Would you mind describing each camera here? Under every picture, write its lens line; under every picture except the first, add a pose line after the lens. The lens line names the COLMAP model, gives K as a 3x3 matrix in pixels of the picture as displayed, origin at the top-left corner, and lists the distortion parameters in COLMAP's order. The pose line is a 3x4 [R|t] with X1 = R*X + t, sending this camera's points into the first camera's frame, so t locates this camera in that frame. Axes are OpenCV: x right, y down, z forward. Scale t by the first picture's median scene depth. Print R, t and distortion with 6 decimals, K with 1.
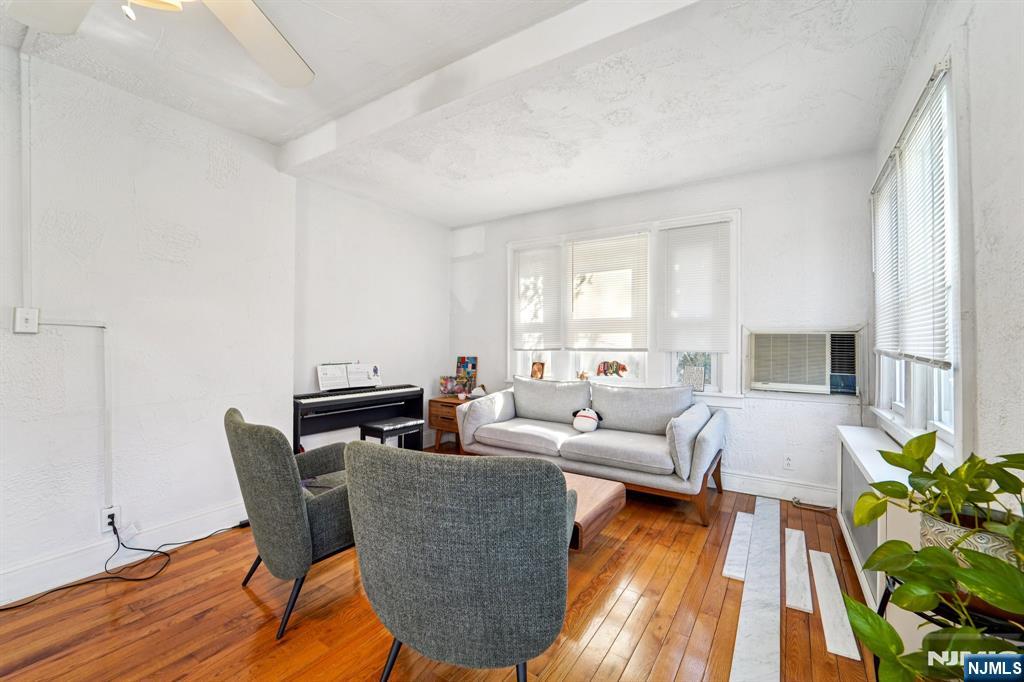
lens RADIAL K [[417.5, 0, 511.1], [0, 417.5, 338.5], [0, 0, 1]] dist [-0.027468, -0.000697]
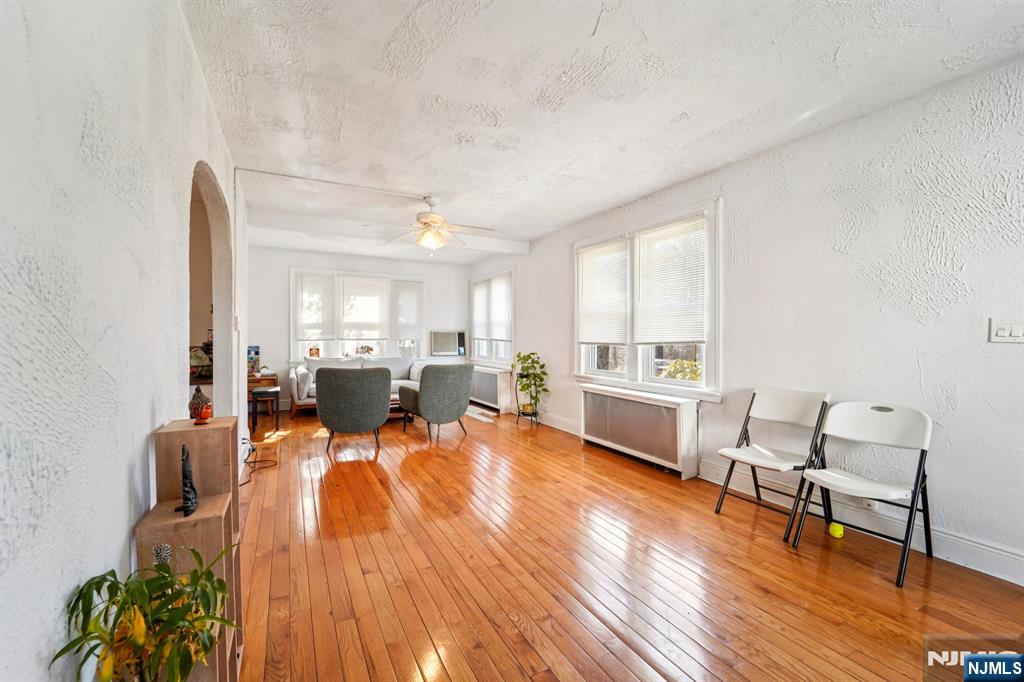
lens RADIAL K [[417.5, 0, 511.5], [0, 417.5, 337.8], [0, 0, 1]] dist [-0.027468, -0.000697]
pose [[0.472008, -0.004204, 0.881584, -1.059809], [-0.012076, 0.999864, 0.011233, -0.008738], [-0.881512, -0.015948, 0.471893, -0.425164]]
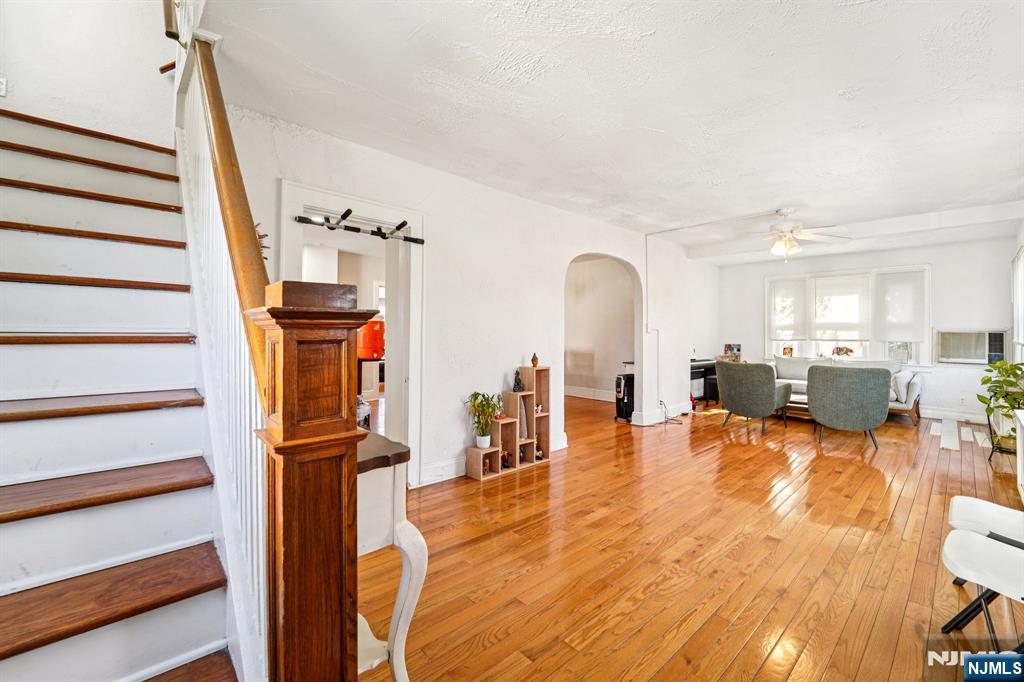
lens RADIAL K [[417.5, 0, 511.4], [0, 417.5, 330.6], [0, 0, 1]] dist [-0.027468, -0.000697]
pose [[0.968704, 0.002044, -0.248212, -0.678403], [-0.001457, 0.999996, 0.002550, -0.016449], [0.248216, -0.002109, 0.968702, -1.010881]]
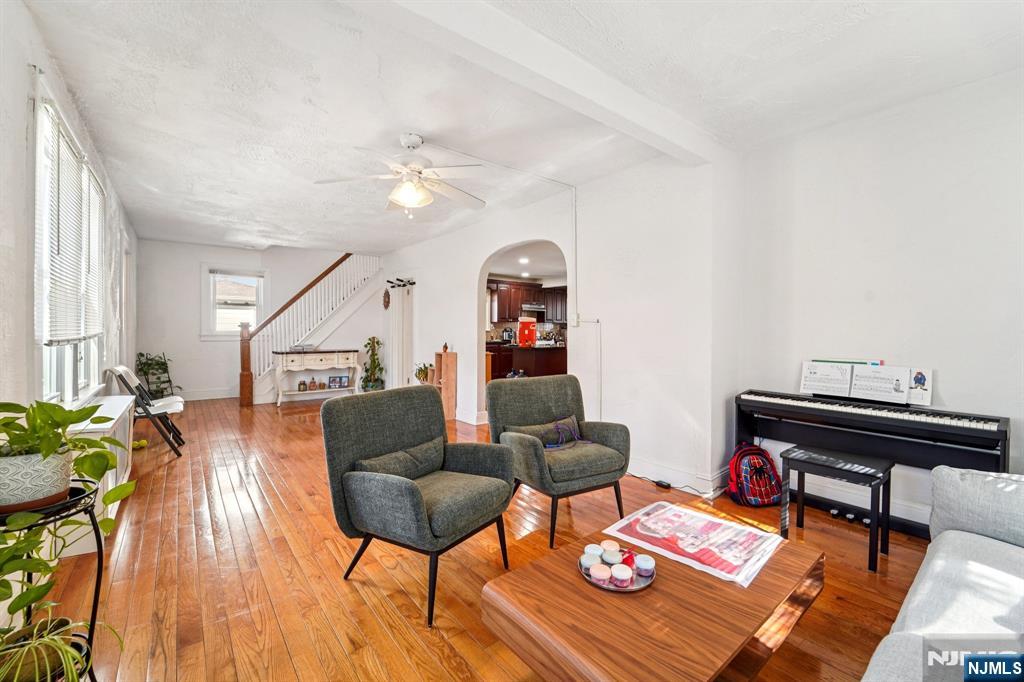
lens RADIAL K [[417.5, 0, 512.3], [0, 417.5, 335.4], [0, 0, 1]] dist [-0.027468, -0.000697]
pose [[-0.304316, 0.010344, -0.952515, 0.416523], [0.006020, 0.999942, 0.008936, 0.005624], [0.952552, -0.003015, -0.304360, 0.646414]]
